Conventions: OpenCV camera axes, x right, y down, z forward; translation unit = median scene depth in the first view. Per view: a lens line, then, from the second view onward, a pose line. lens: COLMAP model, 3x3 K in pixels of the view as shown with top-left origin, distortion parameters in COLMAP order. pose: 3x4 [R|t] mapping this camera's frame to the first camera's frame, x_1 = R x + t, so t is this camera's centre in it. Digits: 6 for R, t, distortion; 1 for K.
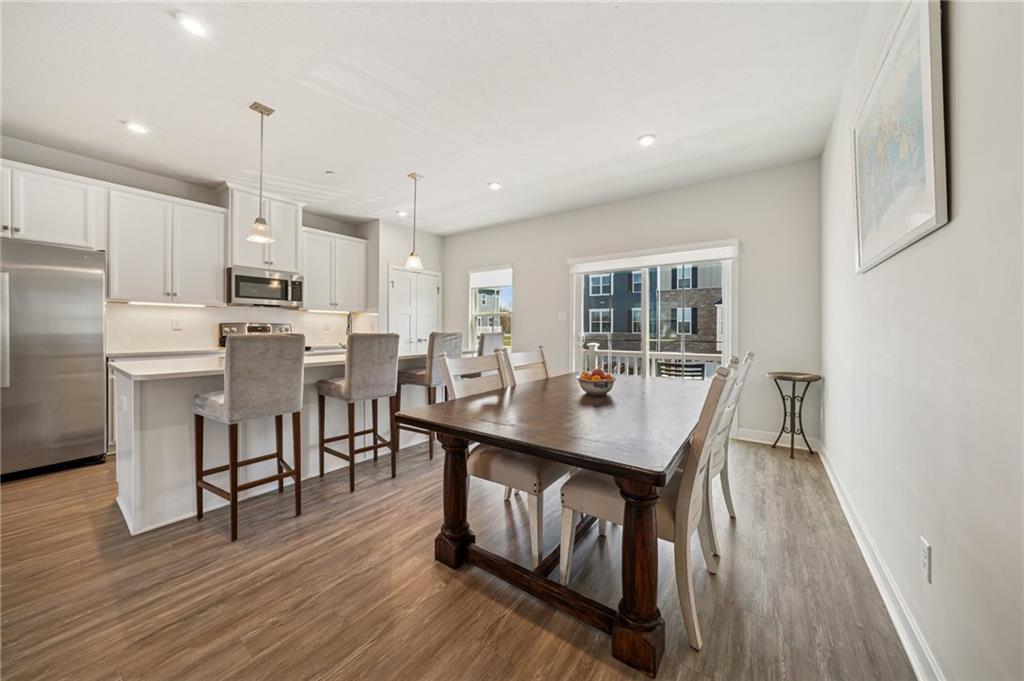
lens RADIAL K [[358.2, 0, 518.3], [0, 358.2, 317.5], [0, 0, 1]] dist [0.008531, -0.000244]
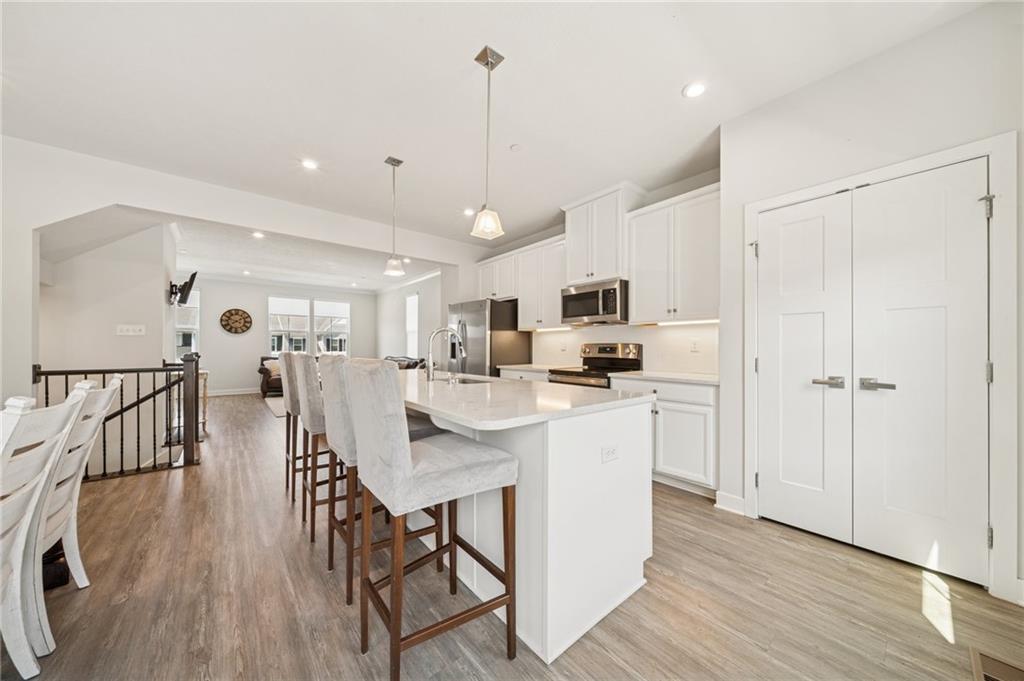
lens RADIAL K [[336.1, 0, 517.5], [0, 336.1, 354.9], [0, 0, 1]] dist [0.000699, 0.000056]
pose [[-0.249978, 0.014049, -0.968150, 0.153009], [0.026243, 0.999626, 0.007730, 0.033344], [0.967896, -0.023475, -0.250253, 1.019273]]
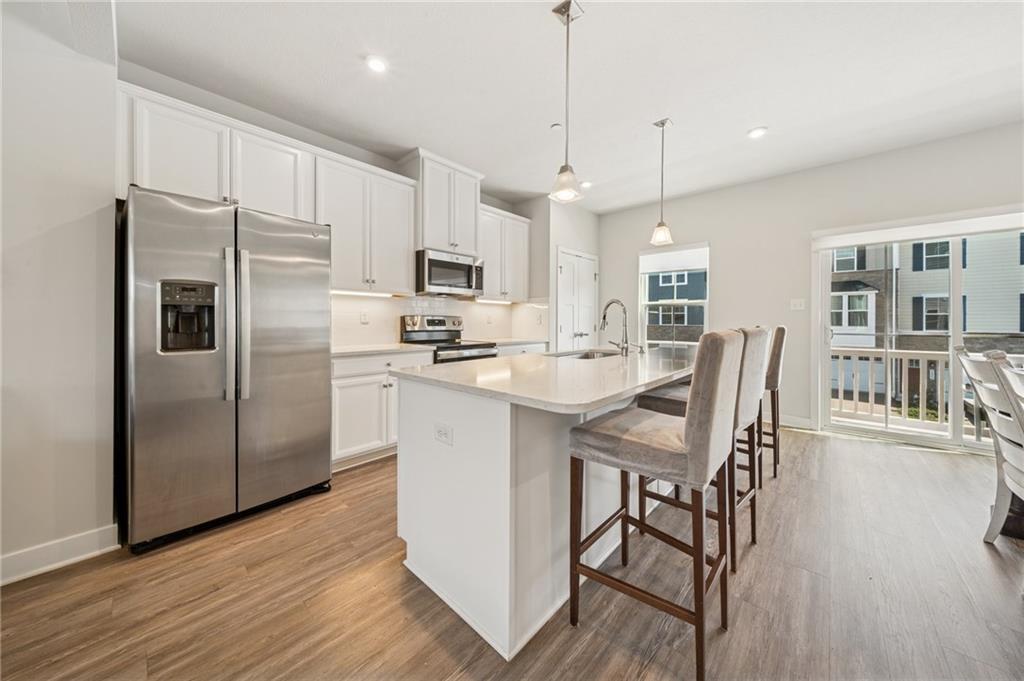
lens RADIAL K [[349.7, 0, 522.5], [0, 349.7, 313.4], [0, 0, 1]] dist [-0.000670, -0.000029]
pose [[0.994564, -0.004874, -0.104016, -0.440118], [0.006198, 0.999904, 0.012406, 0.001684], [0.103945, -0.012984, 0.994498, 0.188144]]
